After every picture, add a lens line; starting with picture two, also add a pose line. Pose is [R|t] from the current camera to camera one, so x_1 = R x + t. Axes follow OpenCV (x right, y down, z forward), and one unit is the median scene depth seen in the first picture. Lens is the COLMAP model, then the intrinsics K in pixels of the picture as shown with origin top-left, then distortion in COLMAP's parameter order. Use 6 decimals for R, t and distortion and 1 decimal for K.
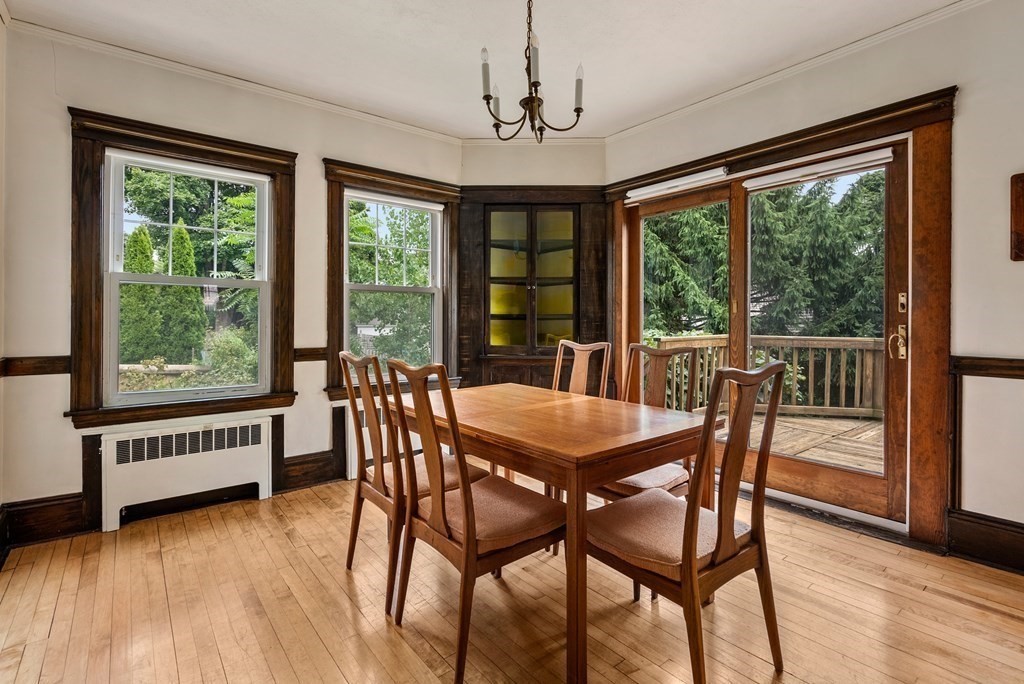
lens RADIAL K [[480.4, 0, 517.0], [0, 480.4, 322.6], [0, 0, 1]] dist [-0.002414, 0.002459]
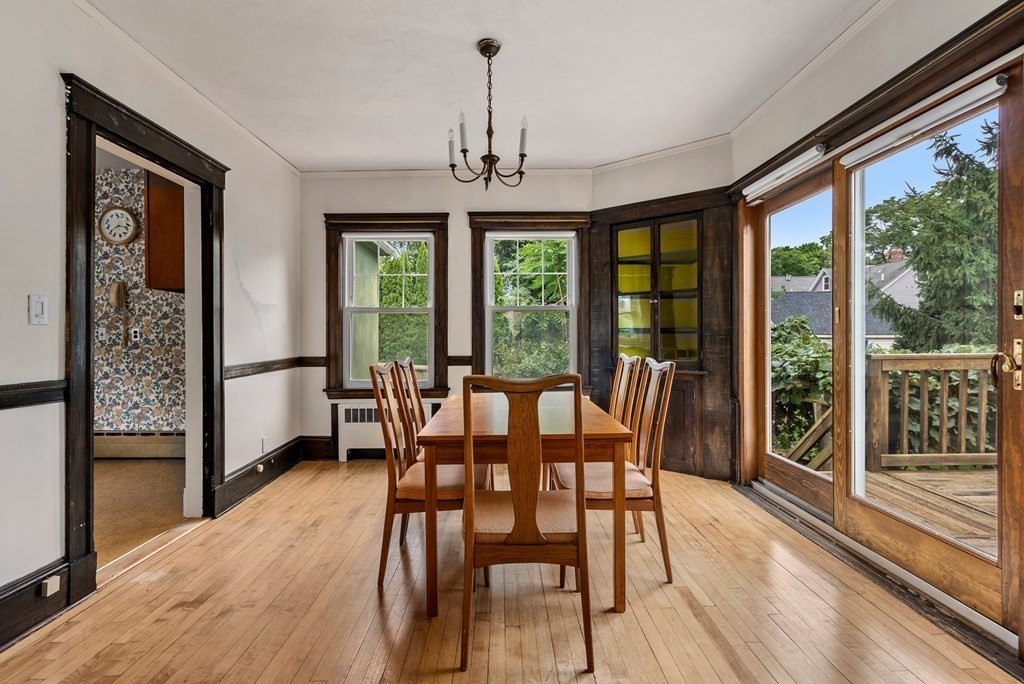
lens RADIAL K [[480.4, 0, 517.5], [0, 480.4, 337.3], [0, 0, 1]] dist [-0.002414, 0.002459]
pose [[0.790568, -0.002100, -0.612370, 0.517045], [0.003461, 0.999993, 0.001040, -0.000153], [0.612364, -0.002941, 0.790570, 0.040165]]
